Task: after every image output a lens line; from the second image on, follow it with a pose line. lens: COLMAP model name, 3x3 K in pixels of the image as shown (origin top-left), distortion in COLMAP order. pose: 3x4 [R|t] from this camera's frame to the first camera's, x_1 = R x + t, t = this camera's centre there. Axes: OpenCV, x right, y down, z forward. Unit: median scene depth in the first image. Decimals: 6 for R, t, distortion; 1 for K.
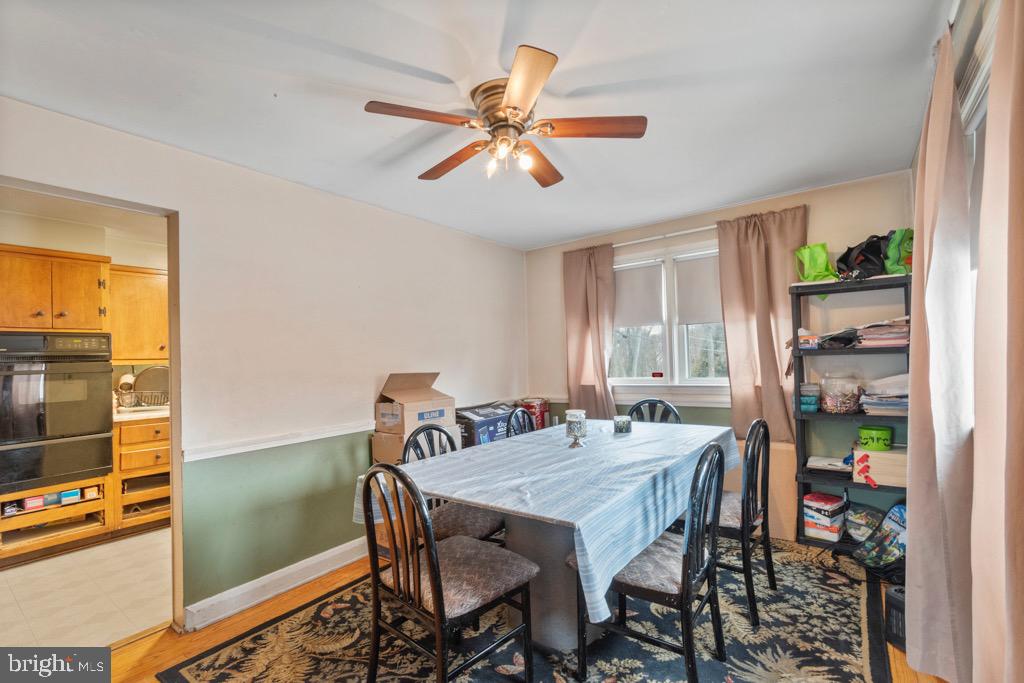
lens RADIAL K [[459.0, 0, 518.2], [0, 459.0, 342.2], [0, 0, 1]] dist [0.000113, -0.000067]
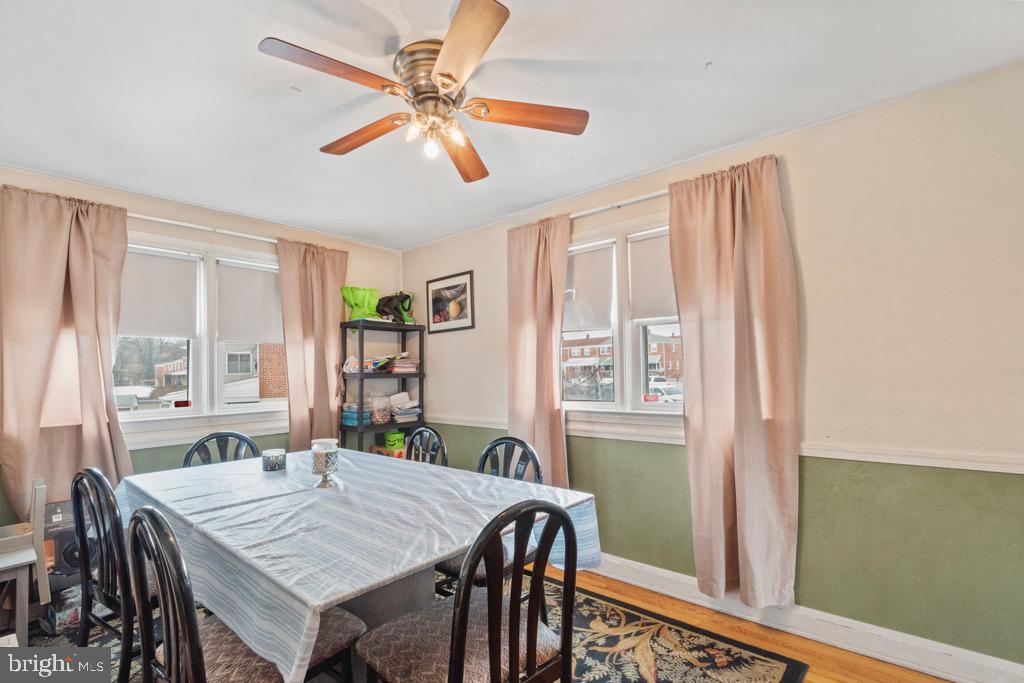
lens RADIAL K [[459.0, 0, 518.2], [0, 459.0, 342.2], [0, 0, 1]] dist [0.000113, -0.000067]
pose [[0.075191, 0.101383, 0.992002, -0.495200], [-0.015979, 0.994813, -0.100459, 0.045194], [-0.997041, -0.008298, 0.076421, 0.473871]]
